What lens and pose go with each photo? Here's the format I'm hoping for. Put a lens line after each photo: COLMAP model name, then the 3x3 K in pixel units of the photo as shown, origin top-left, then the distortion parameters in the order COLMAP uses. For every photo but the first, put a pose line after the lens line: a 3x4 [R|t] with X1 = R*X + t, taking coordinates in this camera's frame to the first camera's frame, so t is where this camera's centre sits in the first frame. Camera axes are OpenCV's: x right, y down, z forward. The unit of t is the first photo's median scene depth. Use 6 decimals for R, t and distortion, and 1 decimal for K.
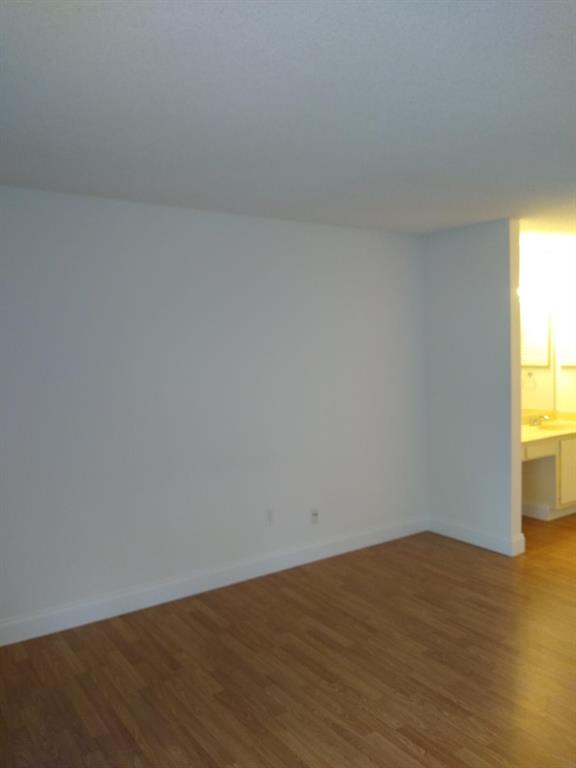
lens RADIAL K [[592.8, 0, 288.0], [0, 592.8, 384.0], [0, 0, 1]] dist [0.045597, -0.086525]
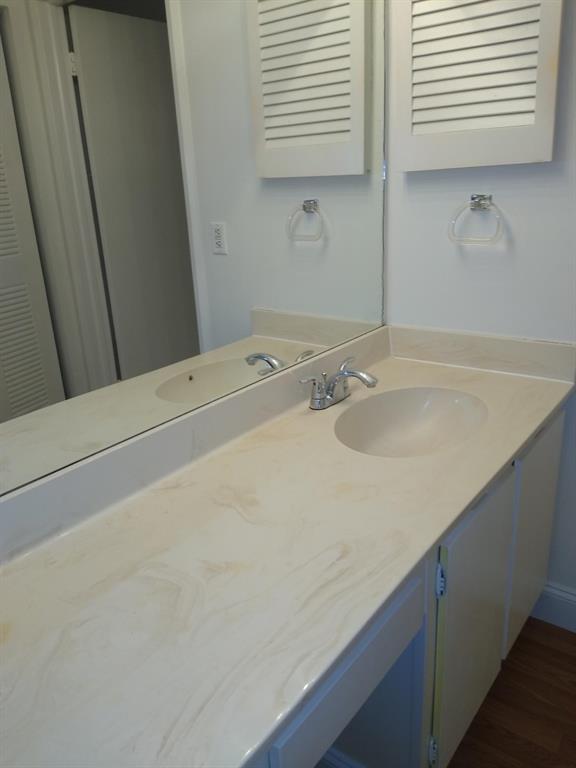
lens RADIAL K [[592.8, 0, 288.0], [0, 592.8, 384.0], [0, 0, 1]] dist [0.045597, -0.086525]
pose [[0.961180, -0.130859, 0.242918, 0.315537], [0.041691, 0.939154, 0.340956, -0.035581], [-0.272755, -0.317592, 0.908152, 0.712015]]
